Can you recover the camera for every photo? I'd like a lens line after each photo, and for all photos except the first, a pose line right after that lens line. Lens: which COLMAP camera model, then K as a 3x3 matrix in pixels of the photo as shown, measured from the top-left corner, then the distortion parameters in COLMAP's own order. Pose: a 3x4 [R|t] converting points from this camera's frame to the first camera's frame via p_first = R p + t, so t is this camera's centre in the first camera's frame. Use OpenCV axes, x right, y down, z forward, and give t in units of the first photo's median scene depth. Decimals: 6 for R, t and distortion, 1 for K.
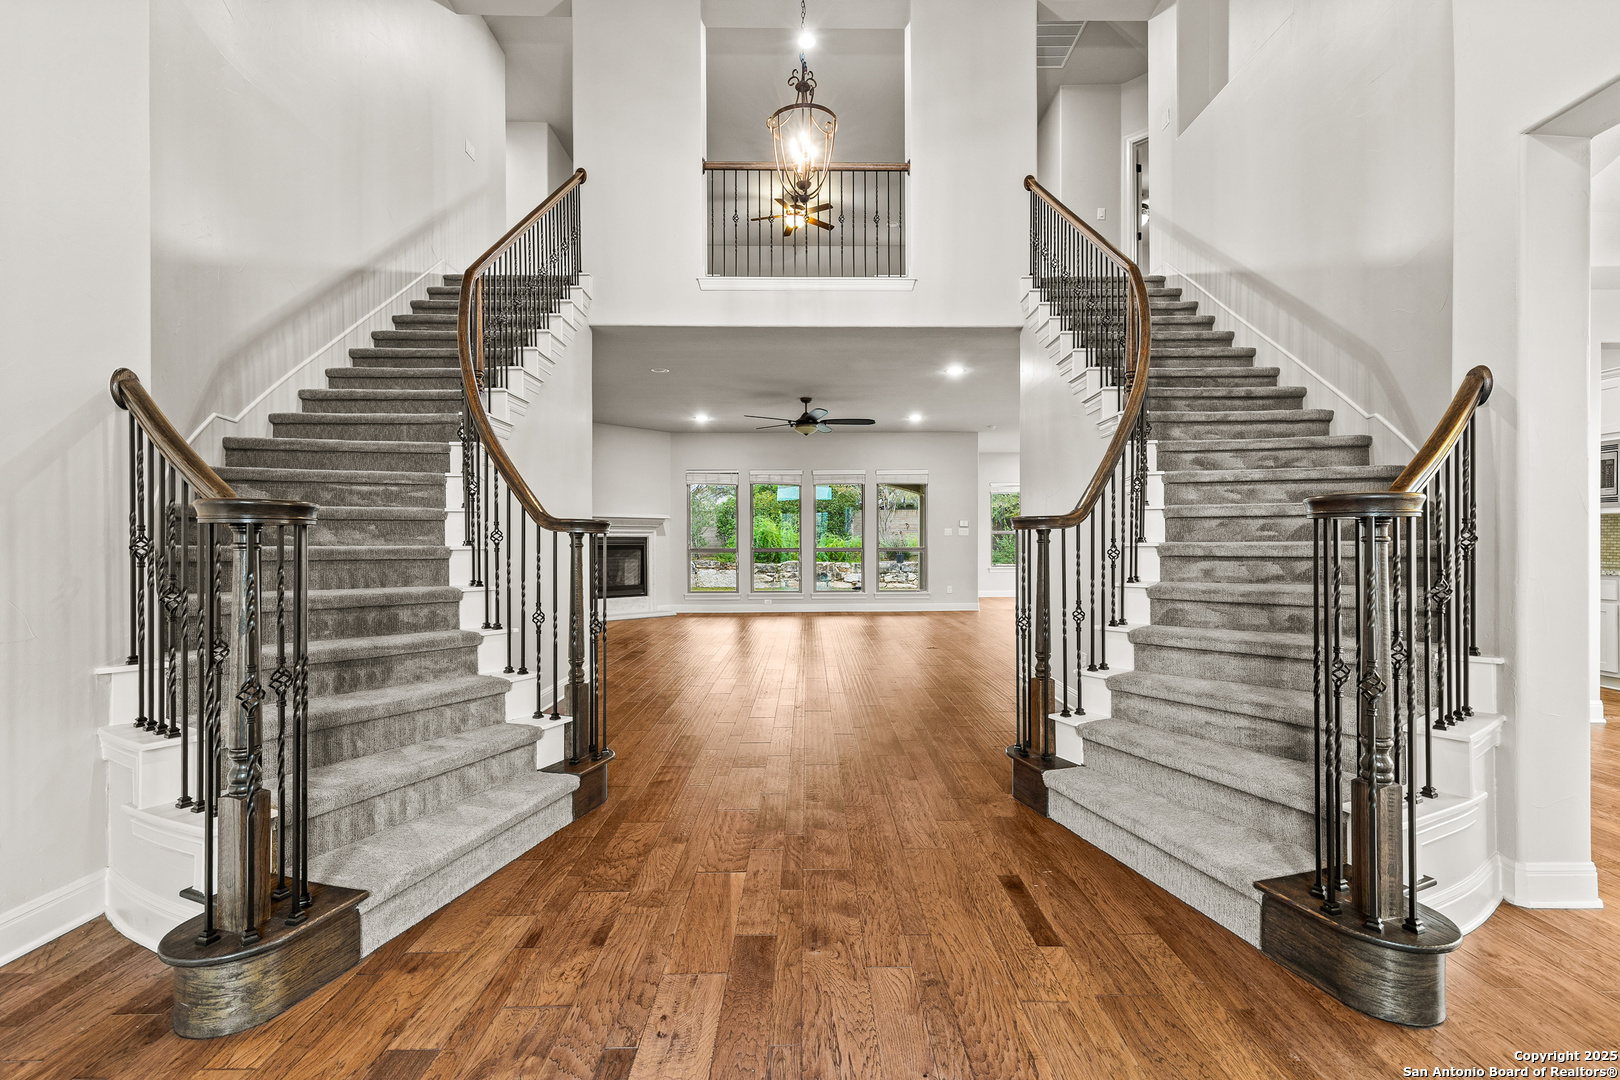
lens RADIAL K [[737.2, 0, 811.9], [0, 737.2, 539.4], [0, 0, 1]] dist [0.003702, -0.000109]
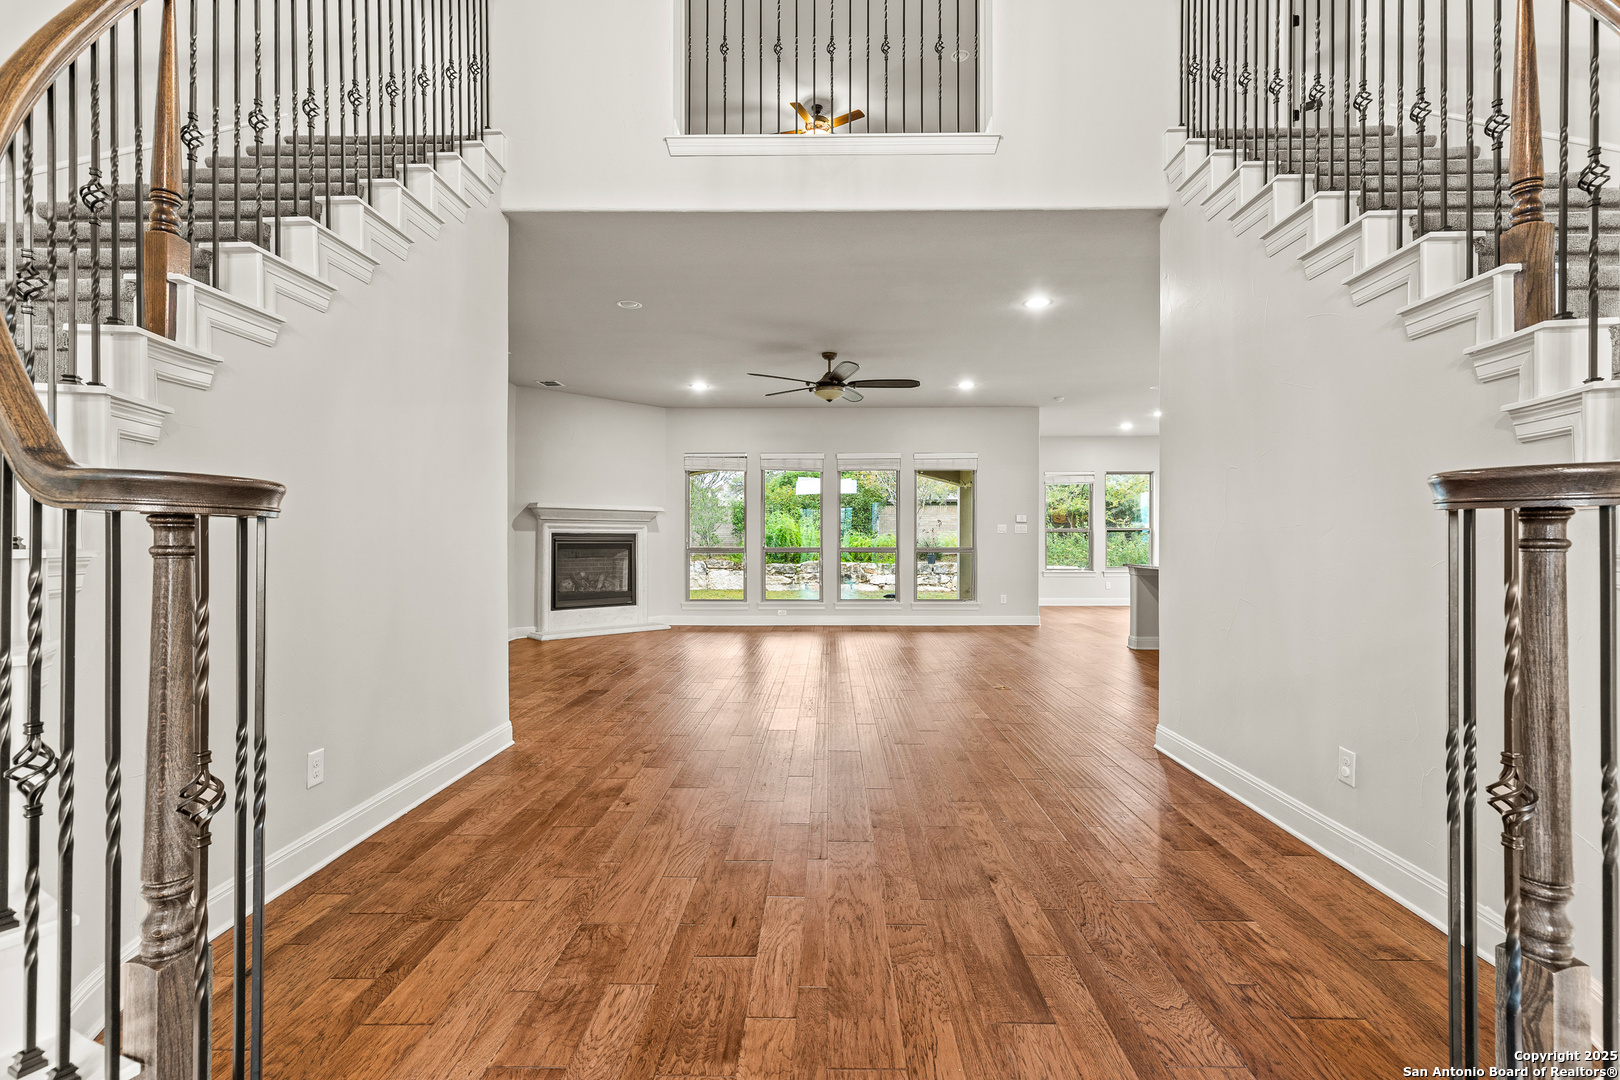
lens RADIAL K [[737.2, 0, 813.1], [0, 737.2, 541.5], [0, 0, 1]] dist [0.003702, -0.000109]
pose [[0.999596, 0.003517, -0.028189, -0.002076], [-0.003364, 0.999979, 0.005469, 0.000457], [0.028208, -0.005372, 0.999588, 0.175832]]
